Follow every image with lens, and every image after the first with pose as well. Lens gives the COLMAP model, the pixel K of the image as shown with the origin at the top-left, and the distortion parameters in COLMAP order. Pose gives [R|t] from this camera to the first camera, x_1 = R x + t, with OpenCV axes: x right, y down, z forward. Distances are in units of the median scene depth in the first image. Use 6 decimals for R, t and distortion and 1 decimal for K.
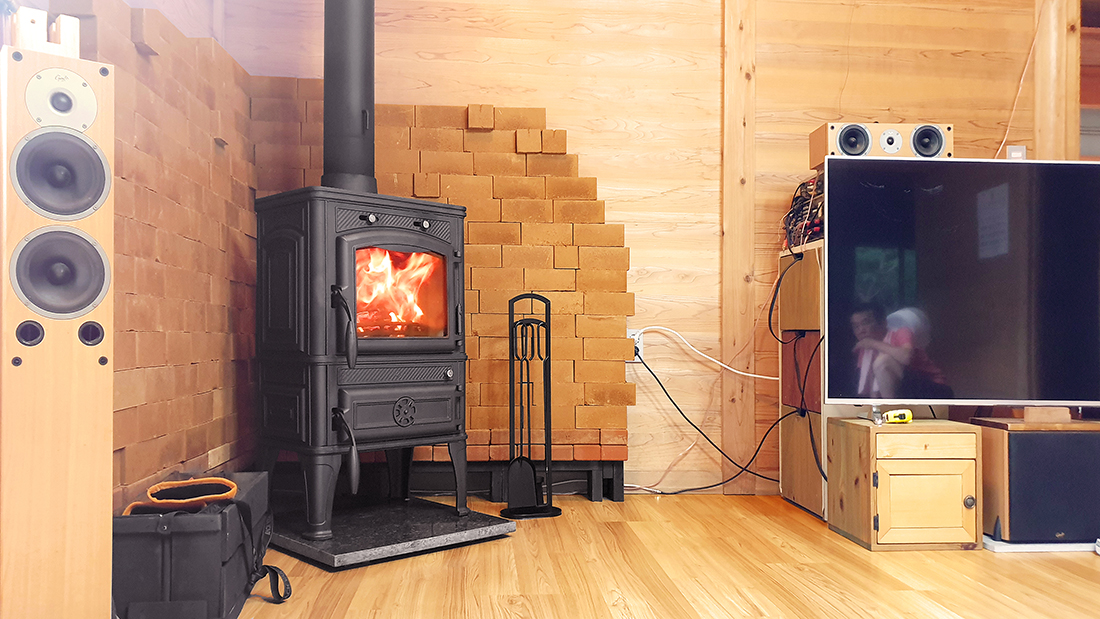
lens RADIAL K [[946.5, 0, 532.6], [0, 946.5, 330.9], [0, 0, 1]] dist [0.111861, -0.266576]
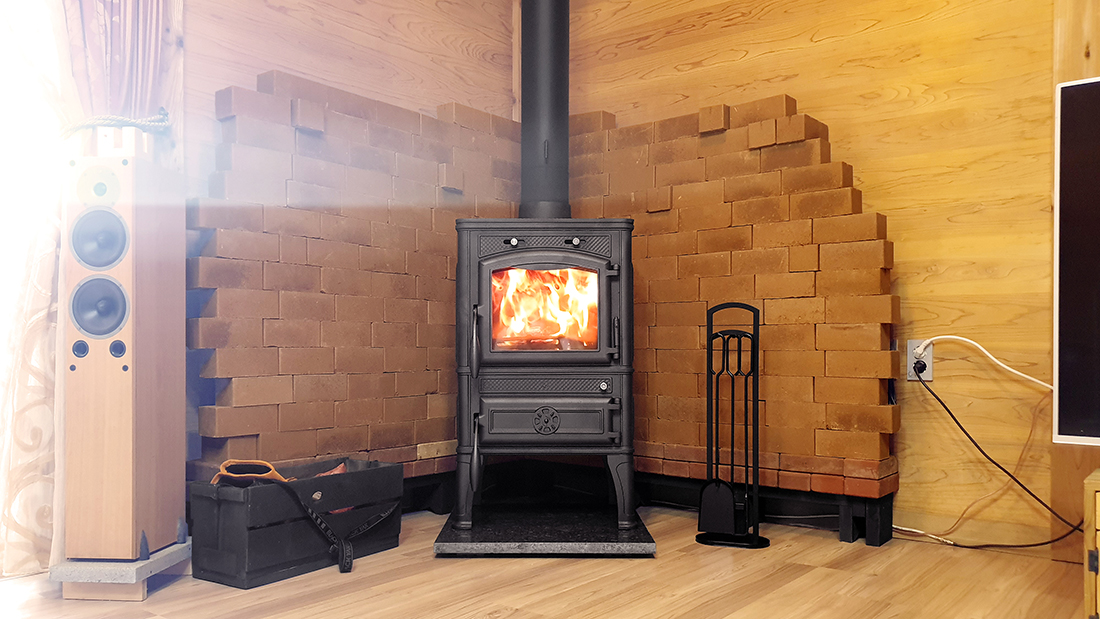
lens RADIAL K [[883.2, 0, 524.5], [0, 883.2, 356.1], [0, 0, 1]] dist [0.016111, -0.000965]
pose [[0.708928, -0.003452, -0.705273, 0.463452], [0.009414, 0.999945, 0.004569, 0.006918], [0.705218, -0.009878, 0.708922, 0.252299]]
